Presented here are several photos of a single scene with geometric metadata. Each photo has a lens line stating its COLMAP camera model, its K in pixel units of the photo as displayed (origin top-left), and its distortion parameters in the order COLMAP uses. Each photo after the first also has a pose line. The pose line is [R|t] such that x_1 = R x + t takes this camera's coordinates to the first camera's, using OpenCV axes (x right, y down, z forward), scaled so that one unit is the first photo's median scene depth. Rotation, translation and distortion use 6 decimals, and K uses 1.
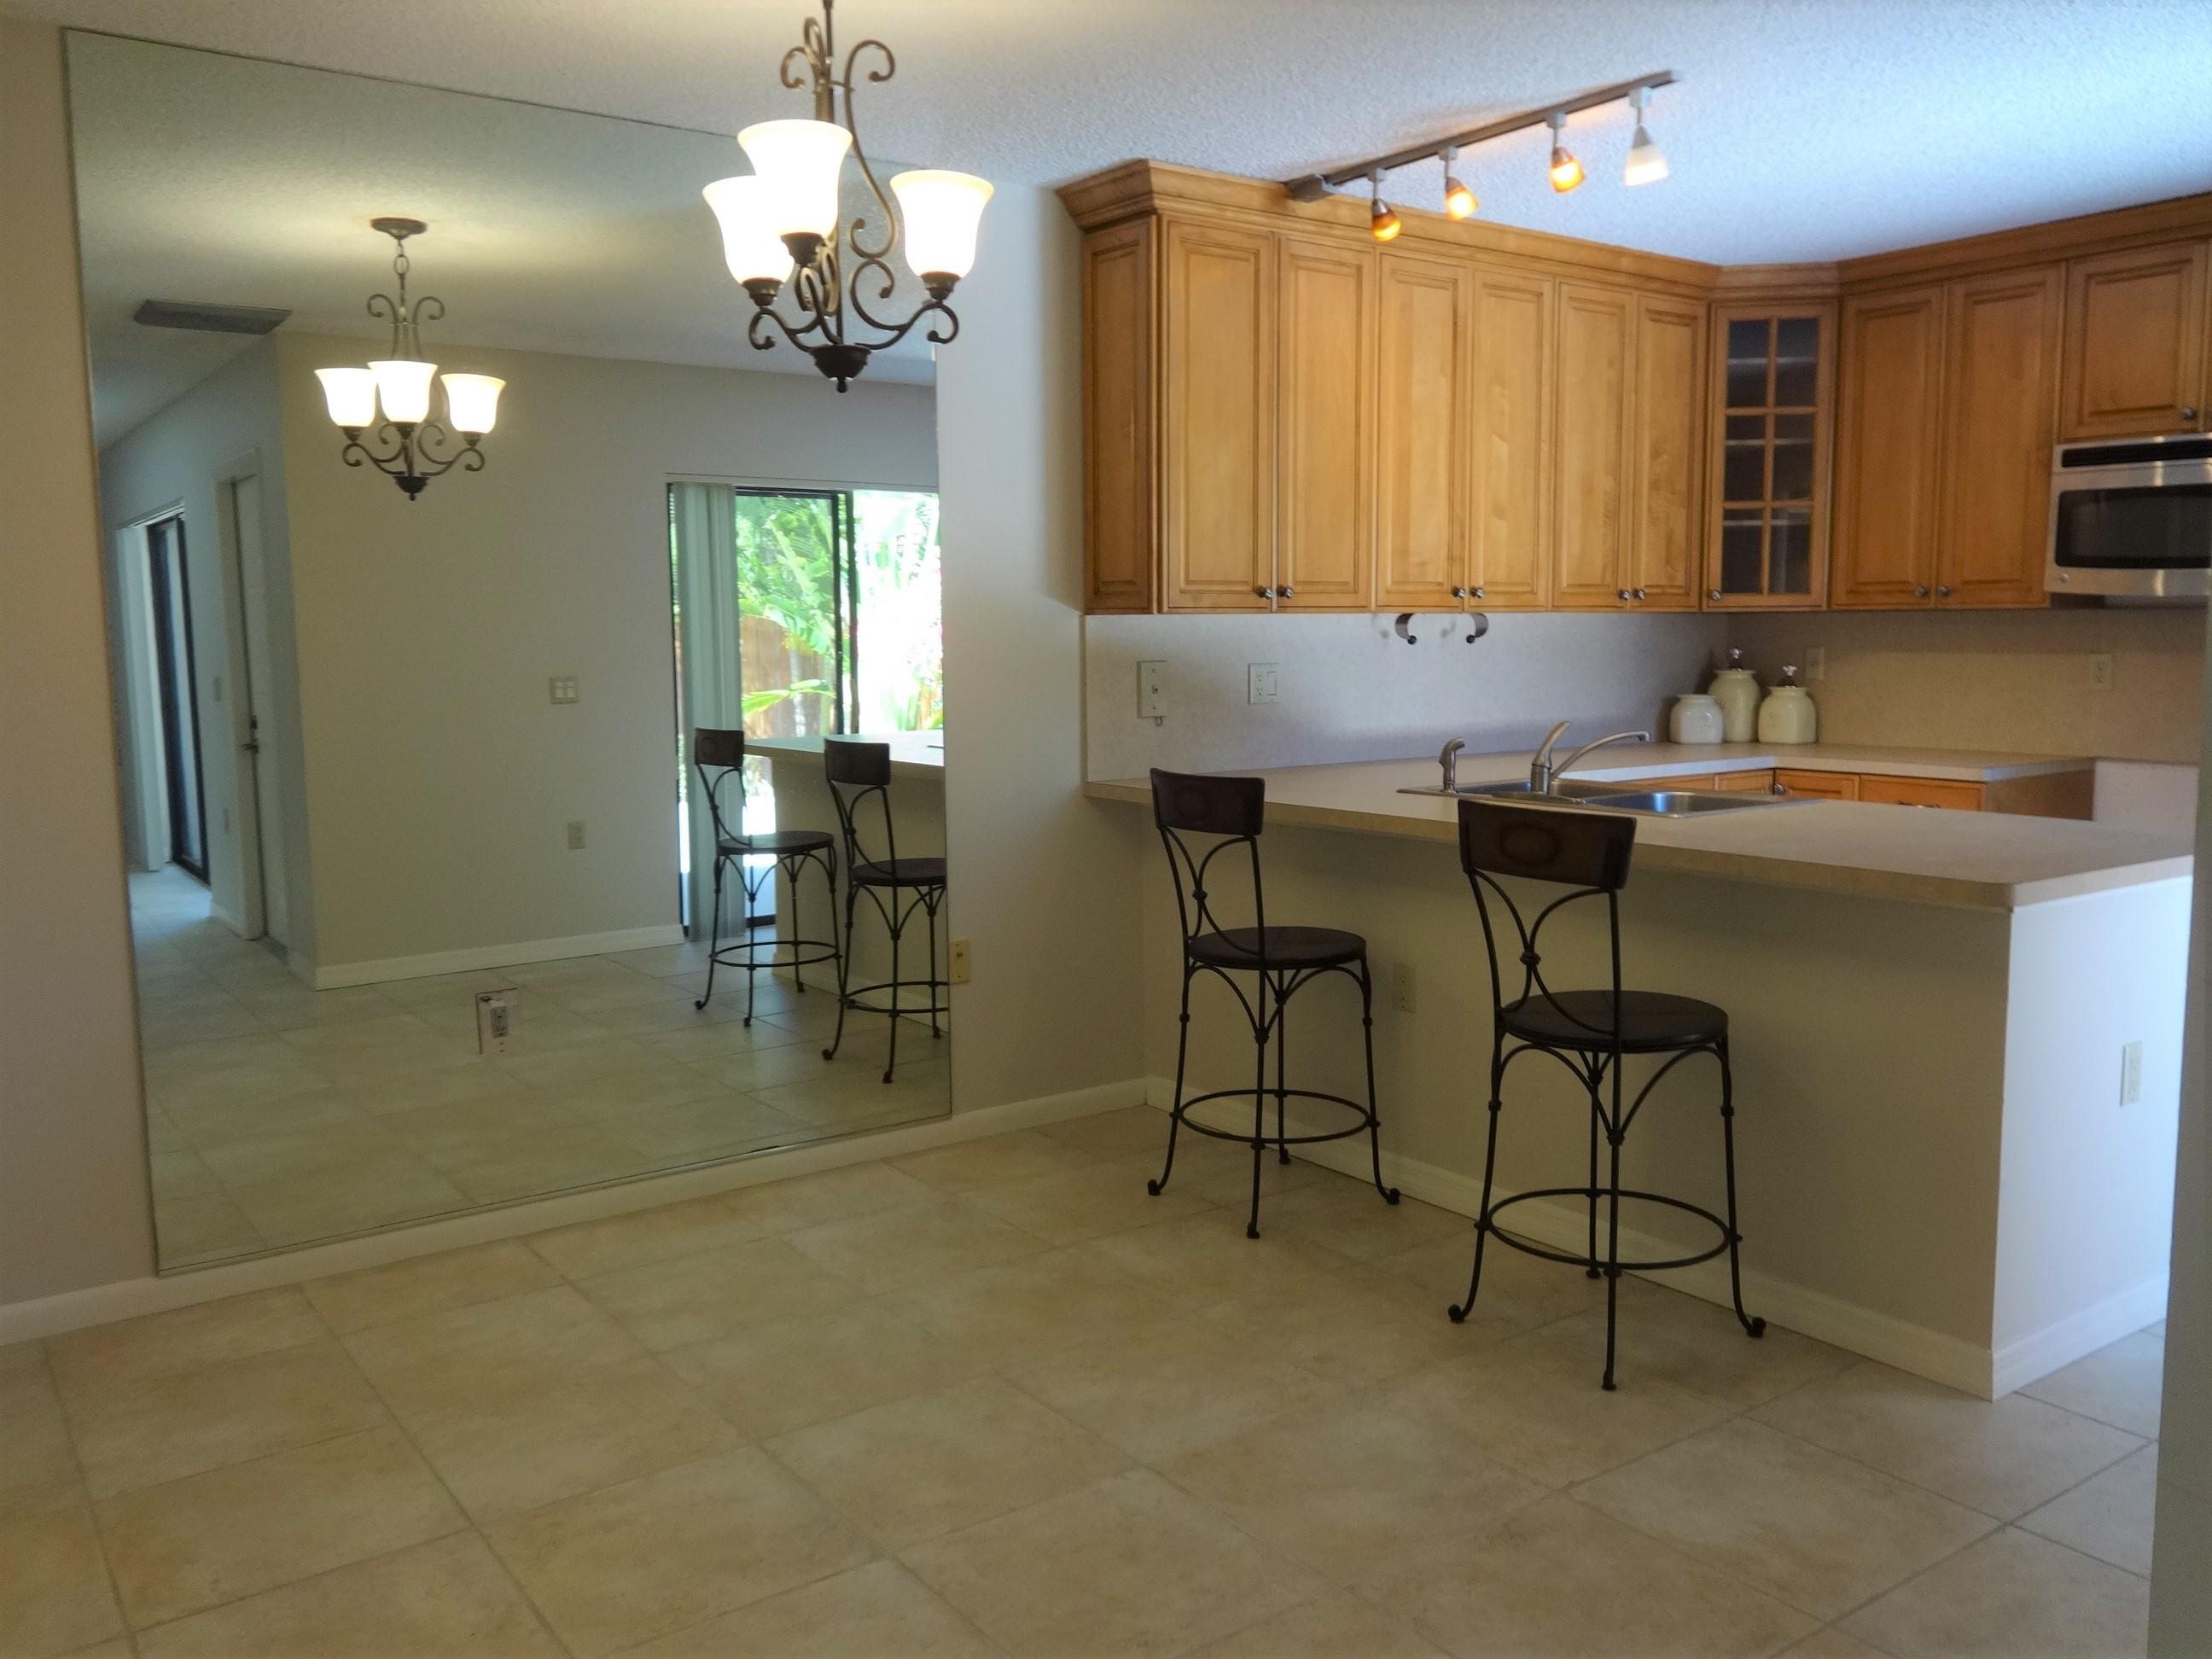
lens RADIAL K [[1791.3, 0, 1106.0], [0, 1791.3, 829.5], [0, 0, 1]] dist [-0.013775, -0.009679]
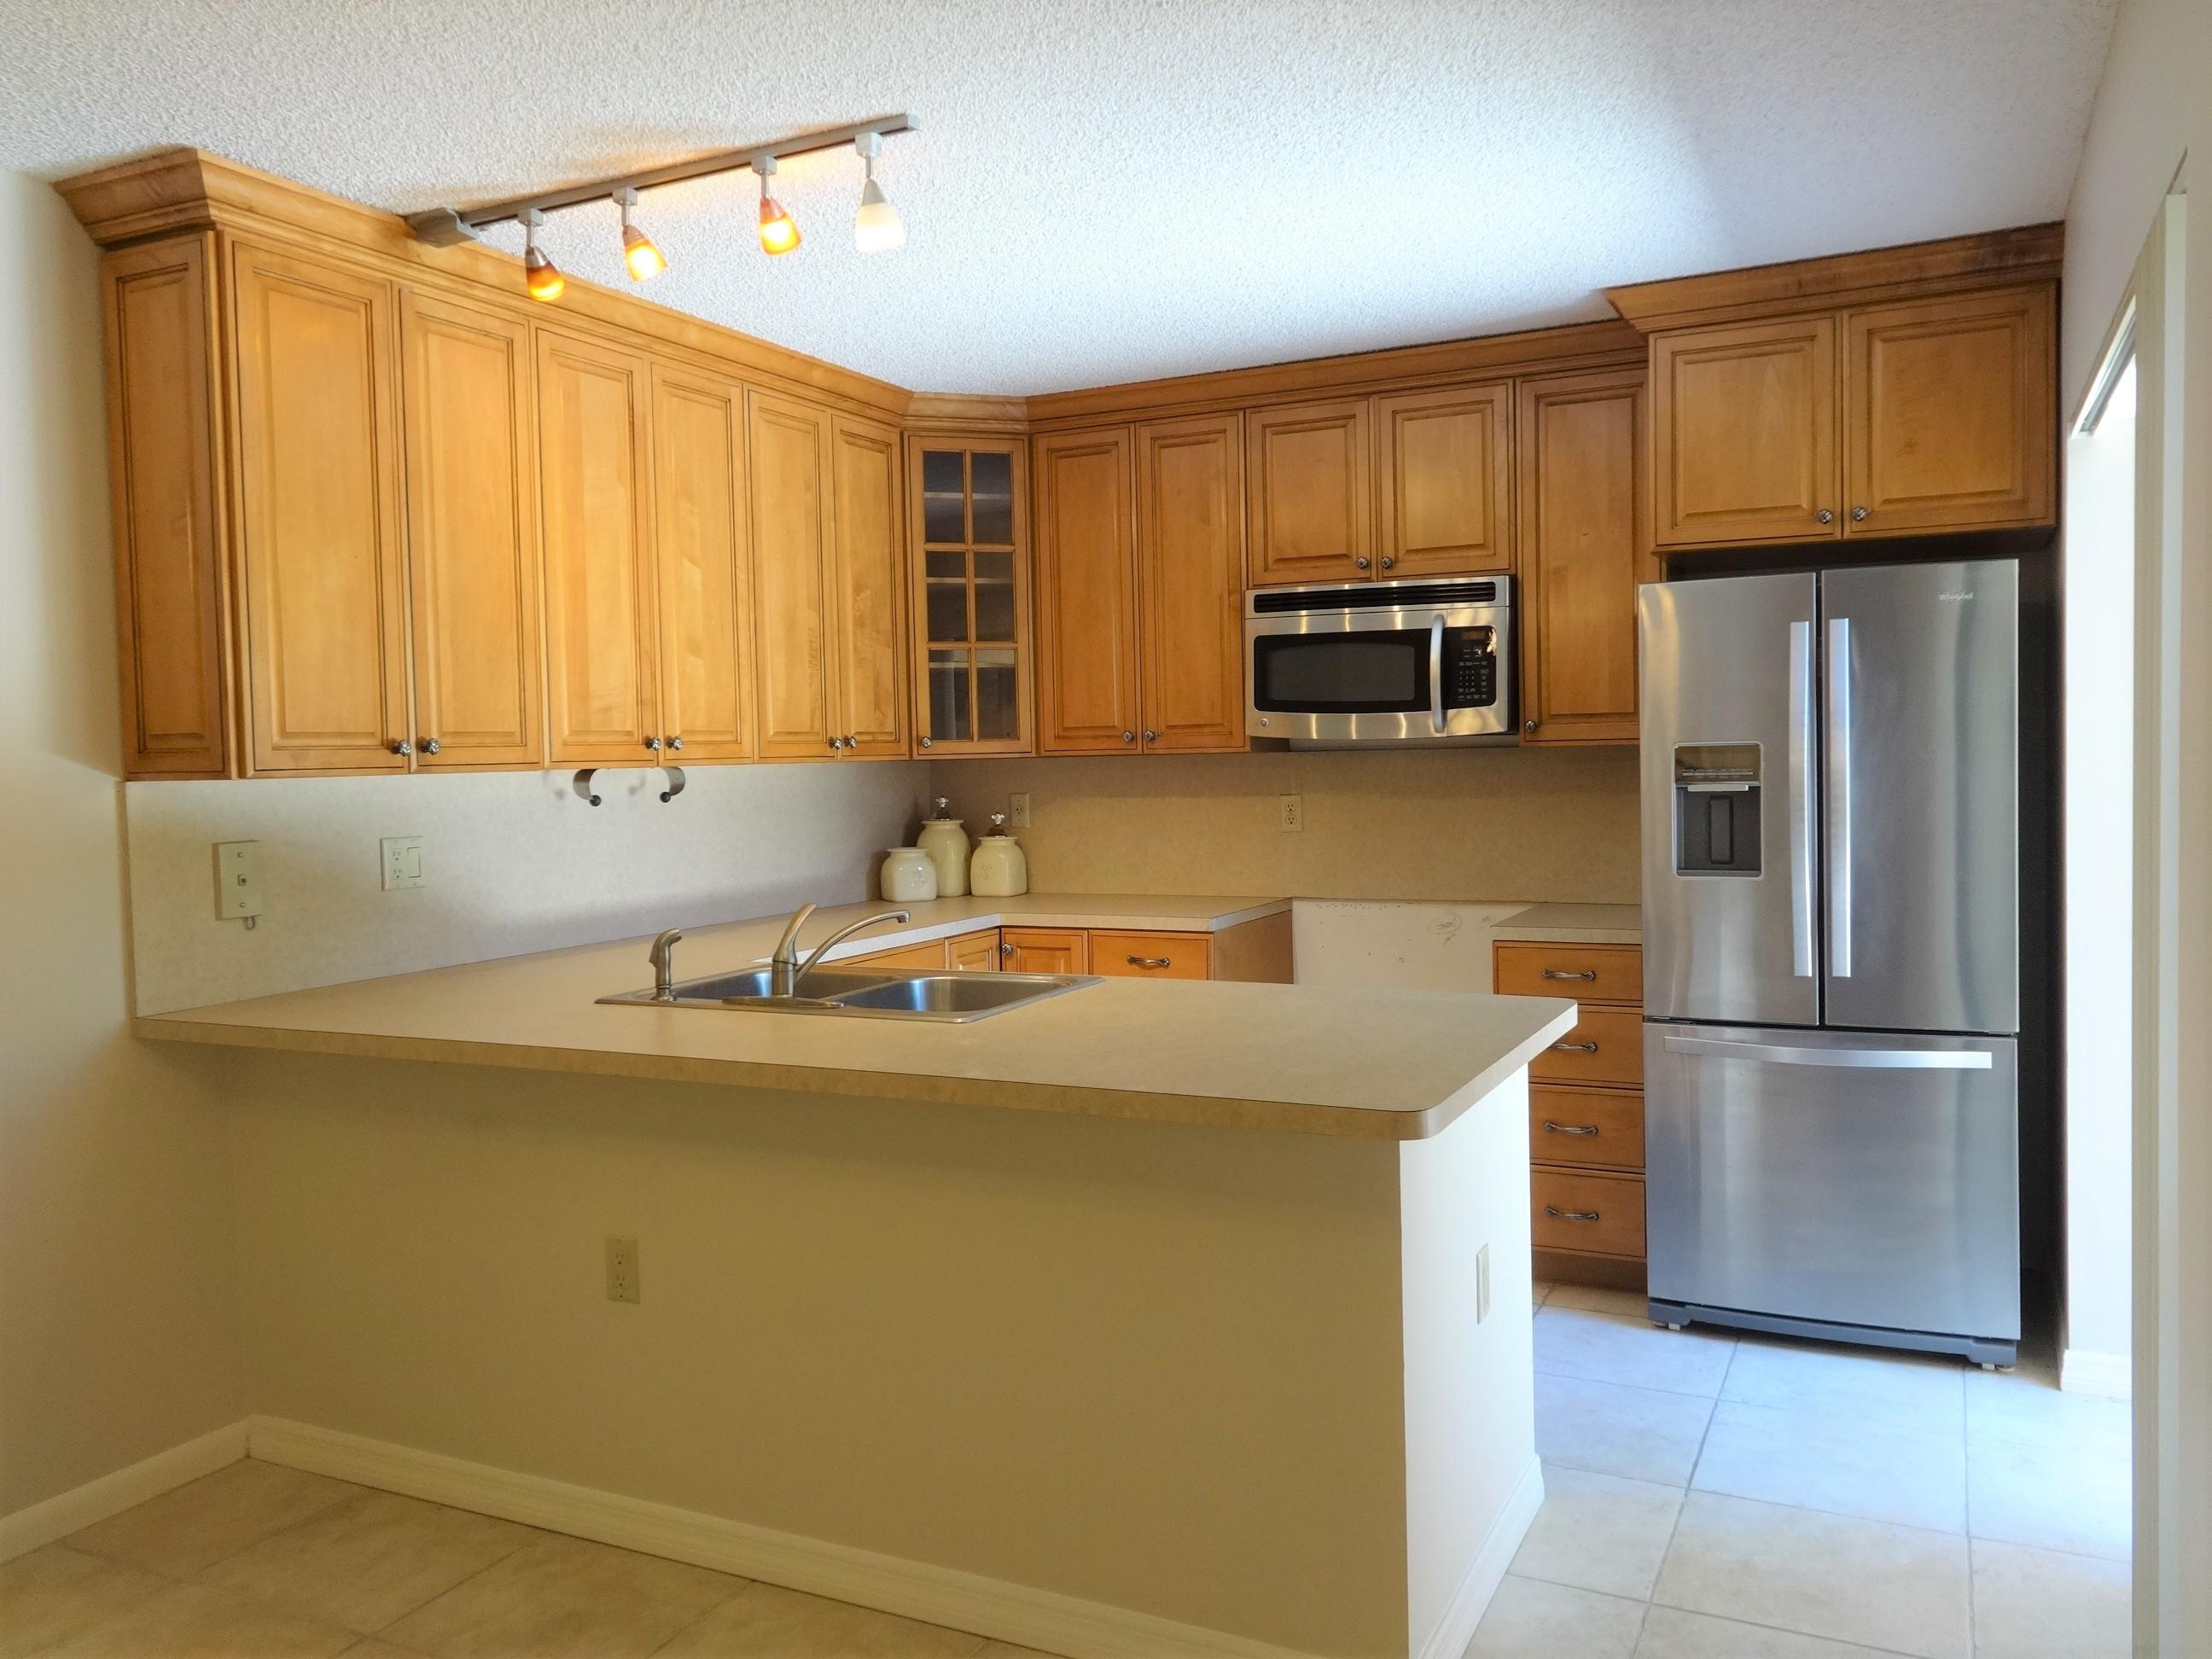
lens RADIAL K [[1686.8, 0, 1106.0], [0, 1686.8, 829.5], [0, 0, 1]] dist [0.005531, 0.007528]
pose [[0.885235, -0.032796, 0.463986, 0.019630], [0.067068, 0.996087, -0.057553, -0.034710], [-0.460283, 0.082067, 0.883971, 0.222292]]
